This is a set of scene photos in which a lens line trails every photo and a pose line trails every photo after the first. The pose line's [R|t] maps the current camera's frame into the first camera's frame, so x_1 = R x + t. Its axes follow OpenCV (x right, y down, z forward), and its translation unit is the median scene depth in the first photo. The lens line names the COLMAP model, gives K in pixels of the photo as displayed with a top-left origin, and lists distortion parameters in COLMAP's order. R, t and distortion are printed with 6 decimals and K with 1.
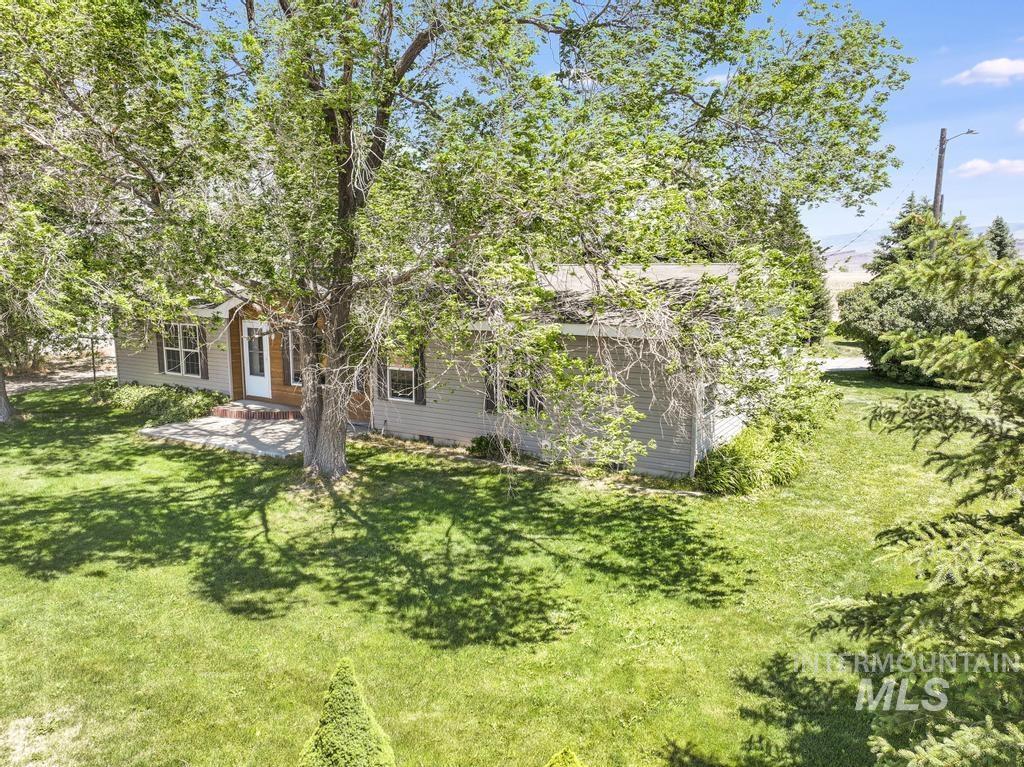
lens RADIAL K [[713.5, 0, 511.0], [0, 713.5, 385.6], [0, 0, 1]] dist [0.009166, 0.008227]
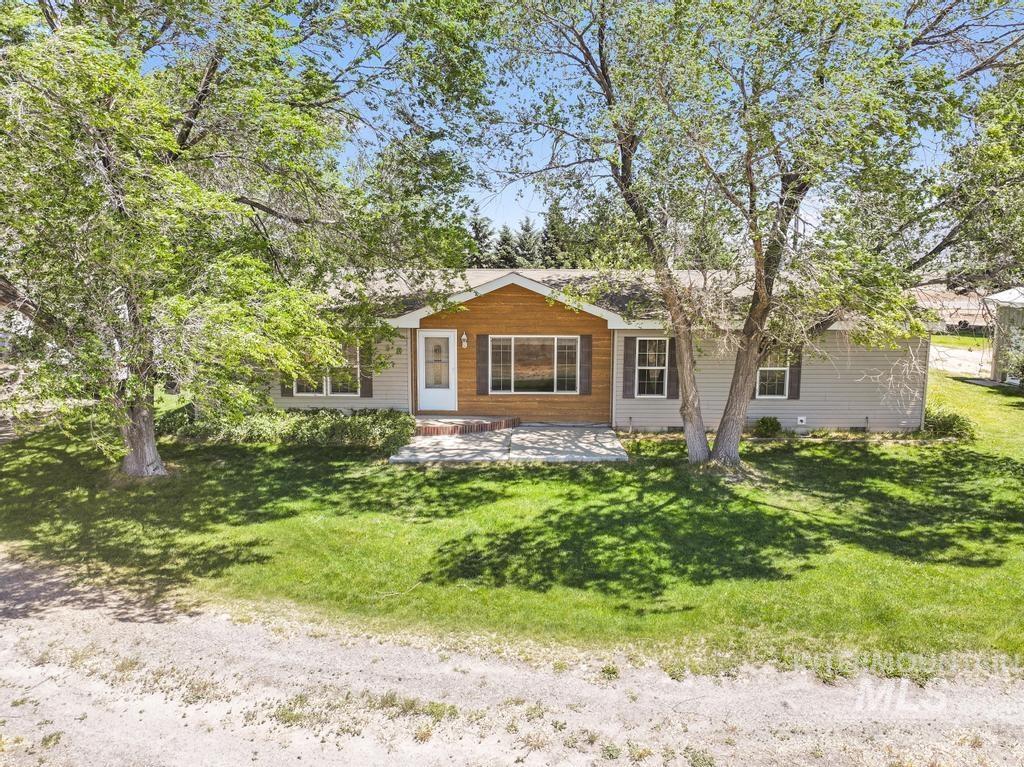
lens RADIAL K [[713.5, 0, 509.6], [0, 713.5, 380.7], [0, 0, 1]] dist [0.009166, 0.008227]
pose [[0.886114, -0.086773, 0.455272, -1.117240], [0.076230, 0.996226, 0.041505, -0.089513], [-0.457155, -0.002073, 0.889384, 0.148100]]
